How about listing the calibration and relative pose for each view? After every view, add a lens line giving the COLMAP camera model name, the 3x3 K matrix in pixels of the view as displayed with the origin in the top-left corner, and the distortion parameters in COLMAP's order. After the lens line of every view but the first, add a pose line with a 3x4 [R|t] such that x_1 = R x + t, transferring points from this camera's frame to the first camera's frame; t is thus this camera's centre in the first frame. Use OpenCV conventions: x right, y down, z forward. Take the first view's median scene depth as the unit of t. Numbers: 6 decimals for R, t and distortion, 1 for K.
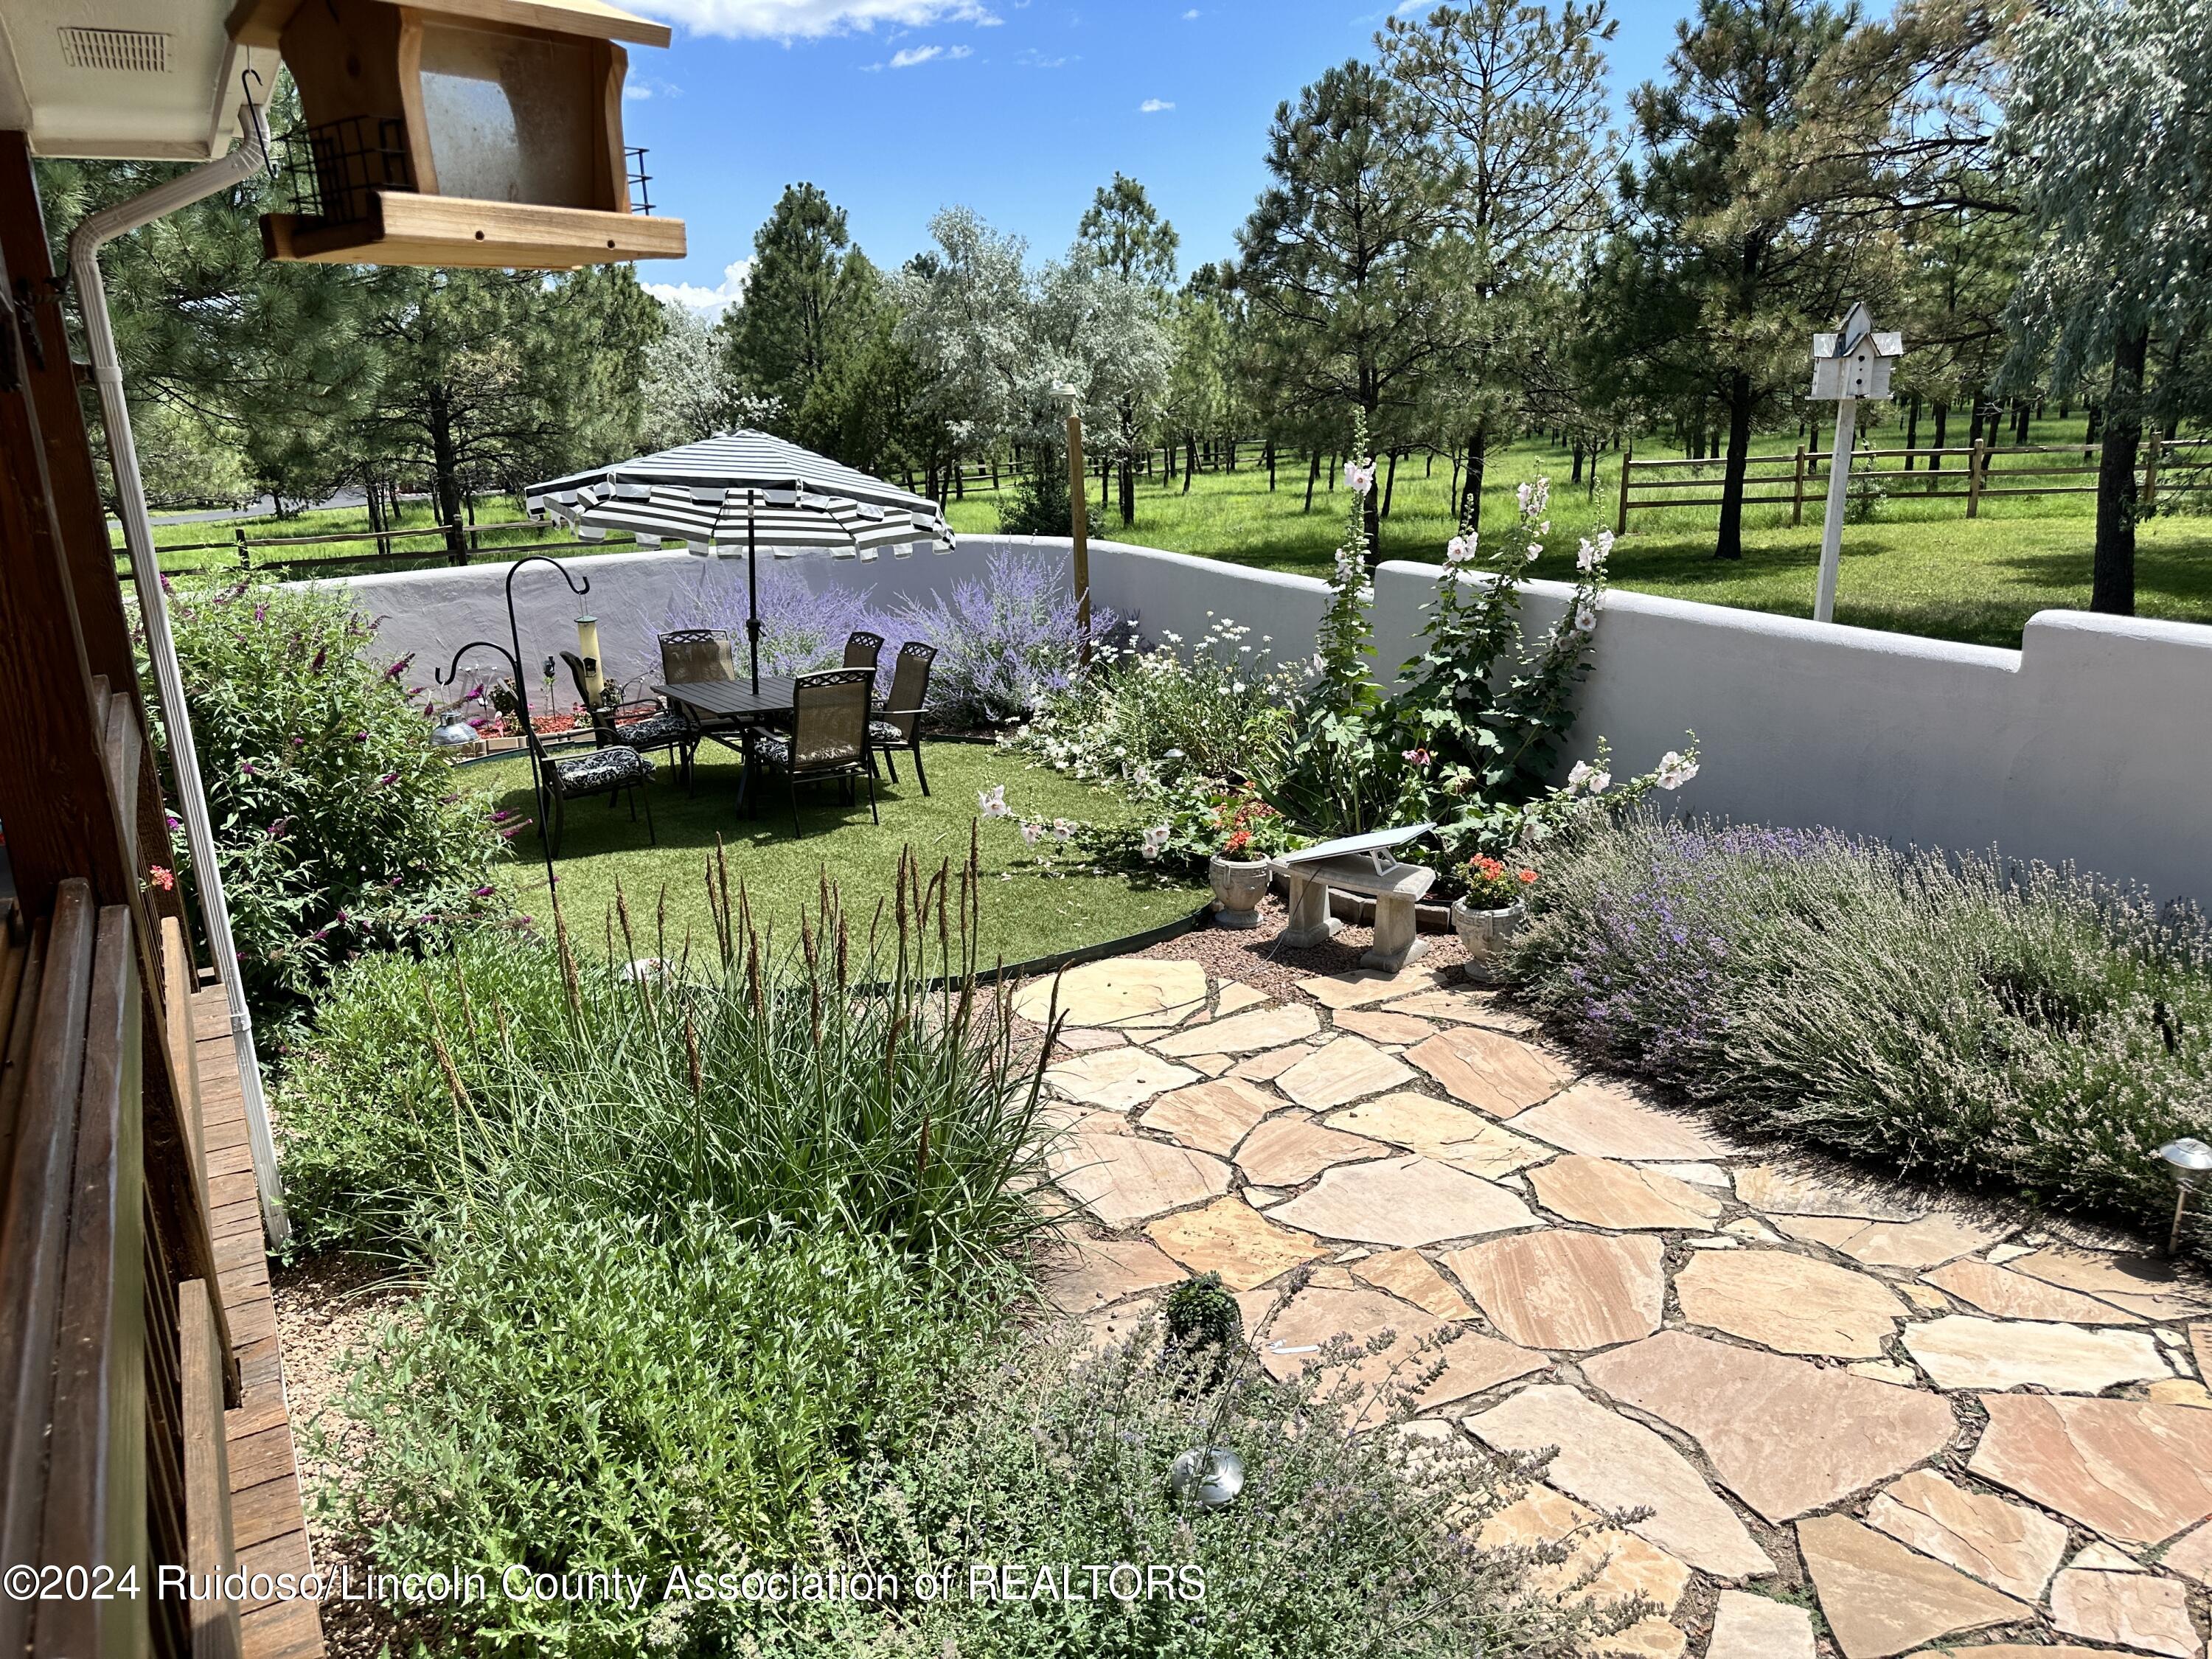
lens RADIAL K [[1553.1, 0, 1091.0], [0, 1553.1, 832.0], [0, 0, 1]] dist [0.052310, -0.058956]
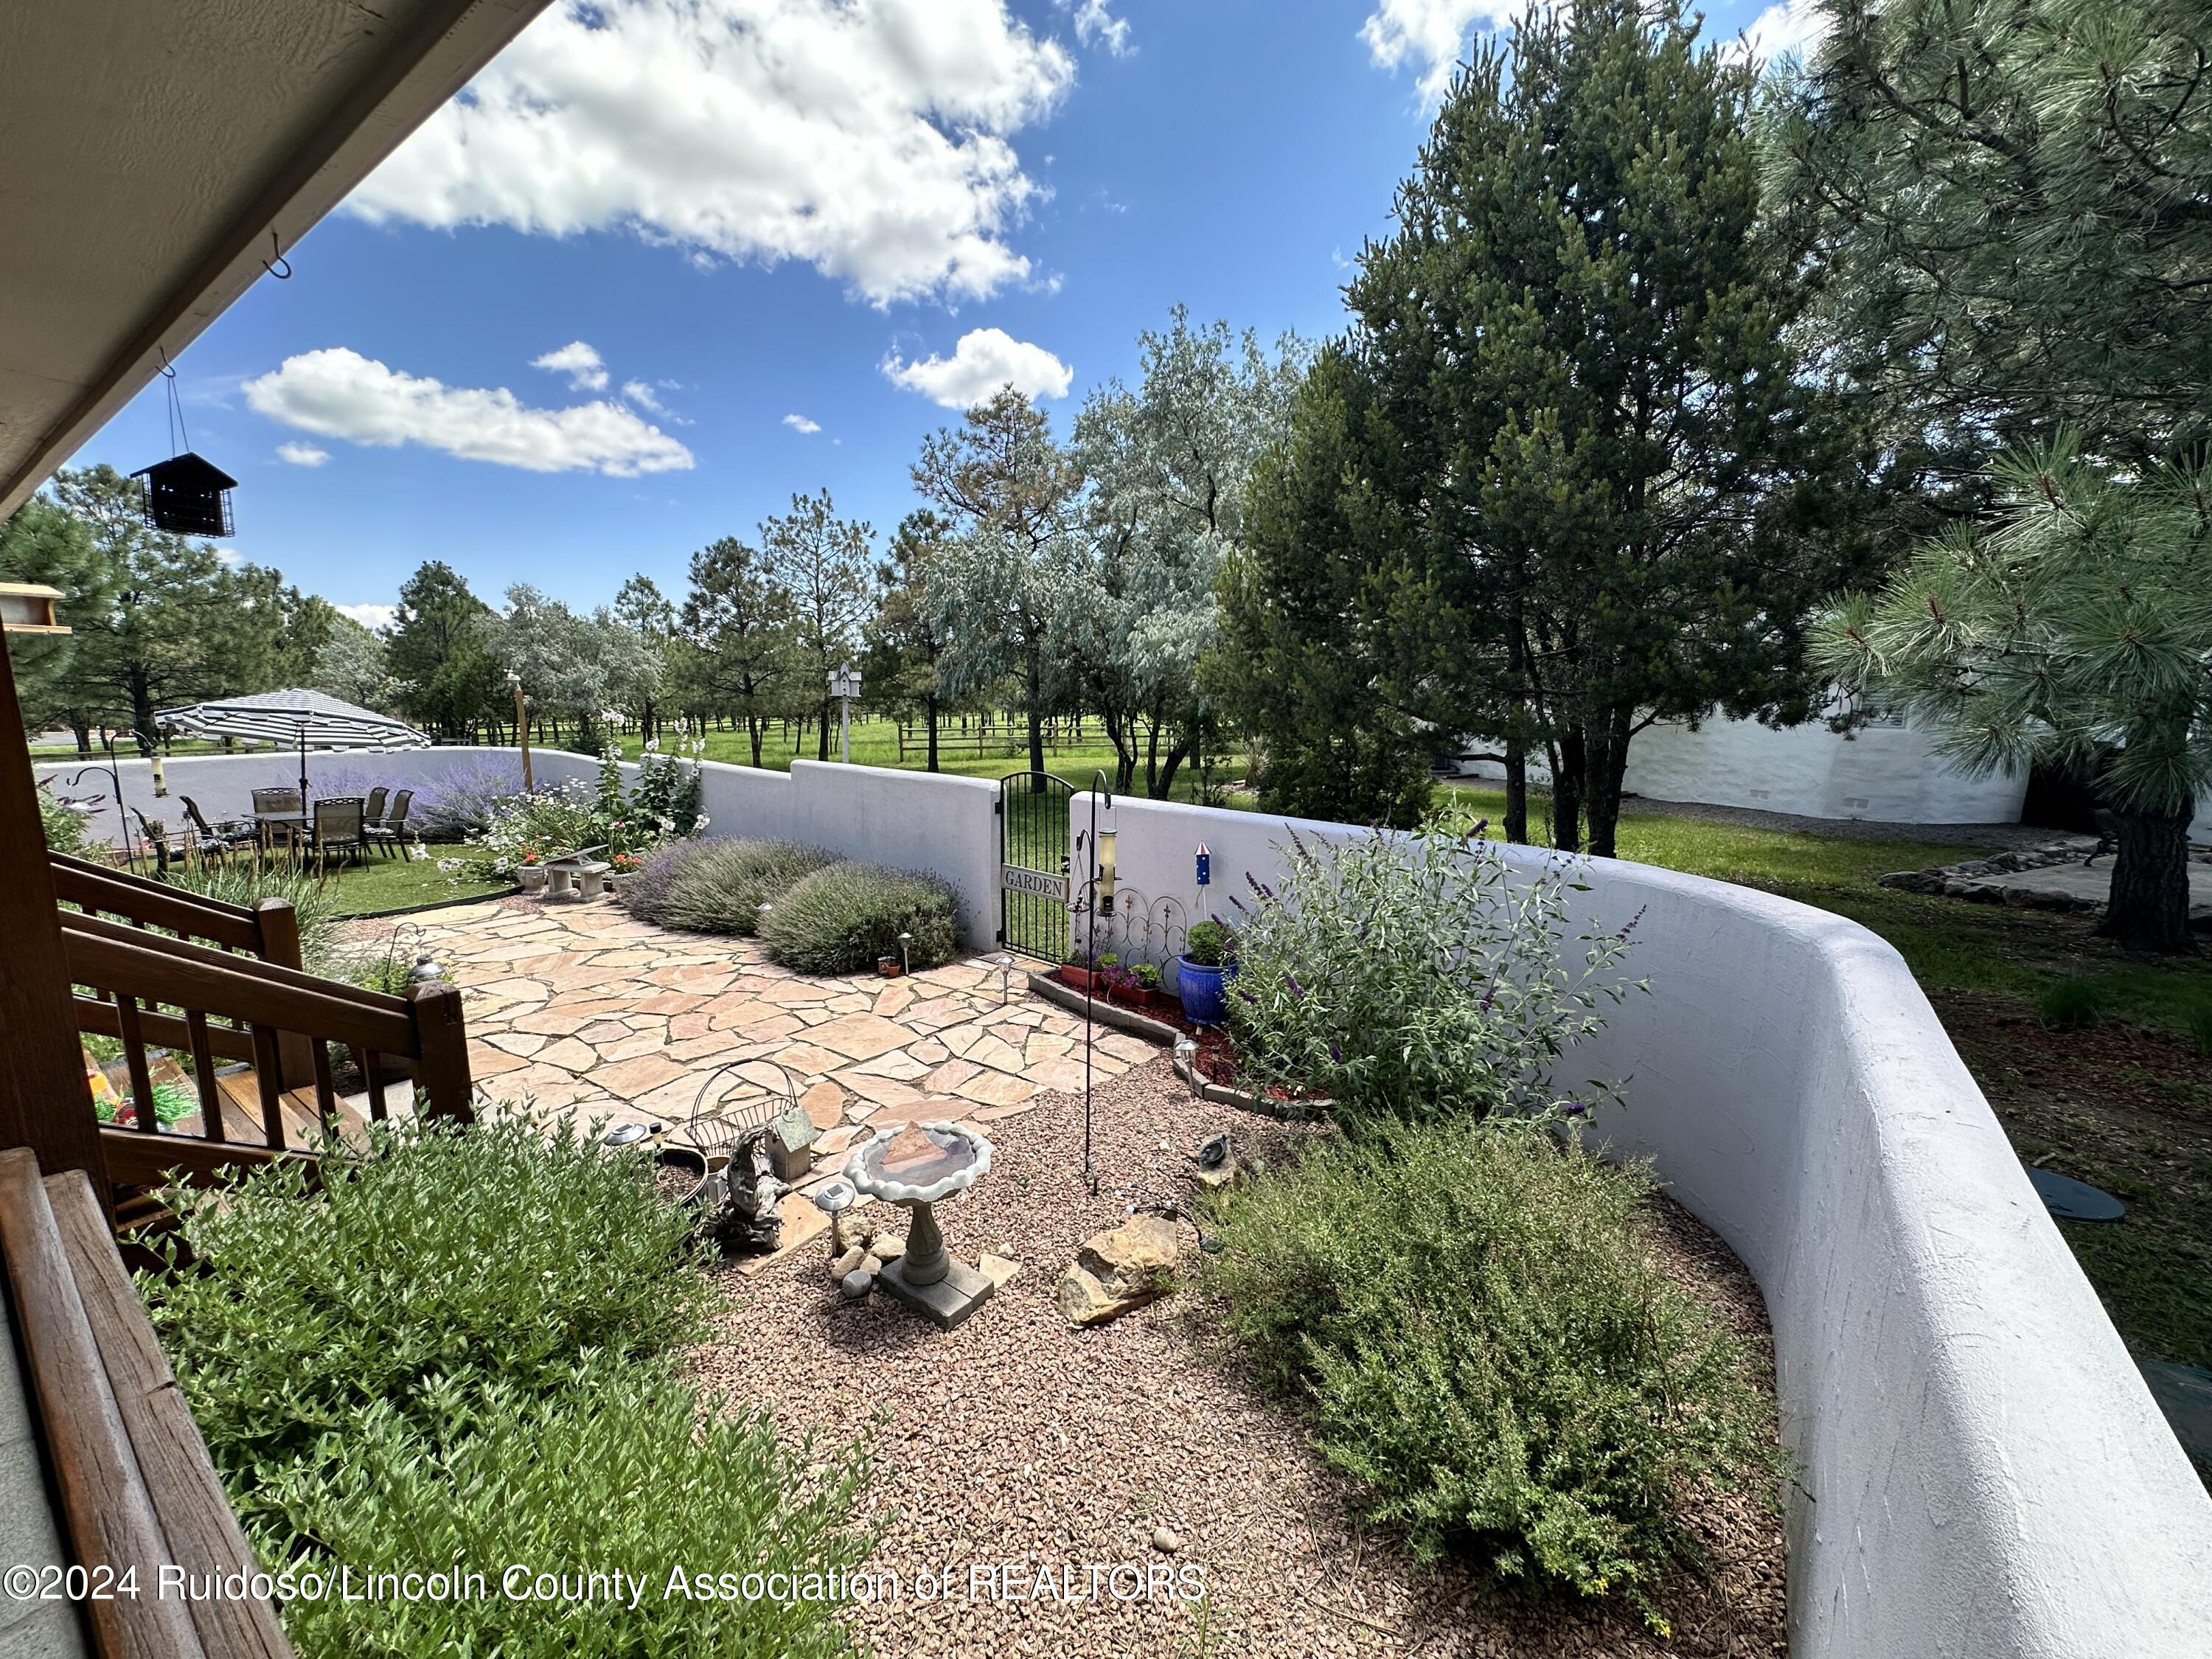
lens RADIAL K [[886.0, 0, 1100.8], [0, 886.0, 828.3], [0, 0, 1]] dist [-0.001181, 0.000102]
pose [[0.910893, -0.022165, 0.412047, 0.371193], [0.074547, 0.990966, -0.111490, 0.196505], [-0.405854, 0.132273, 0.904316, -0.676685]]
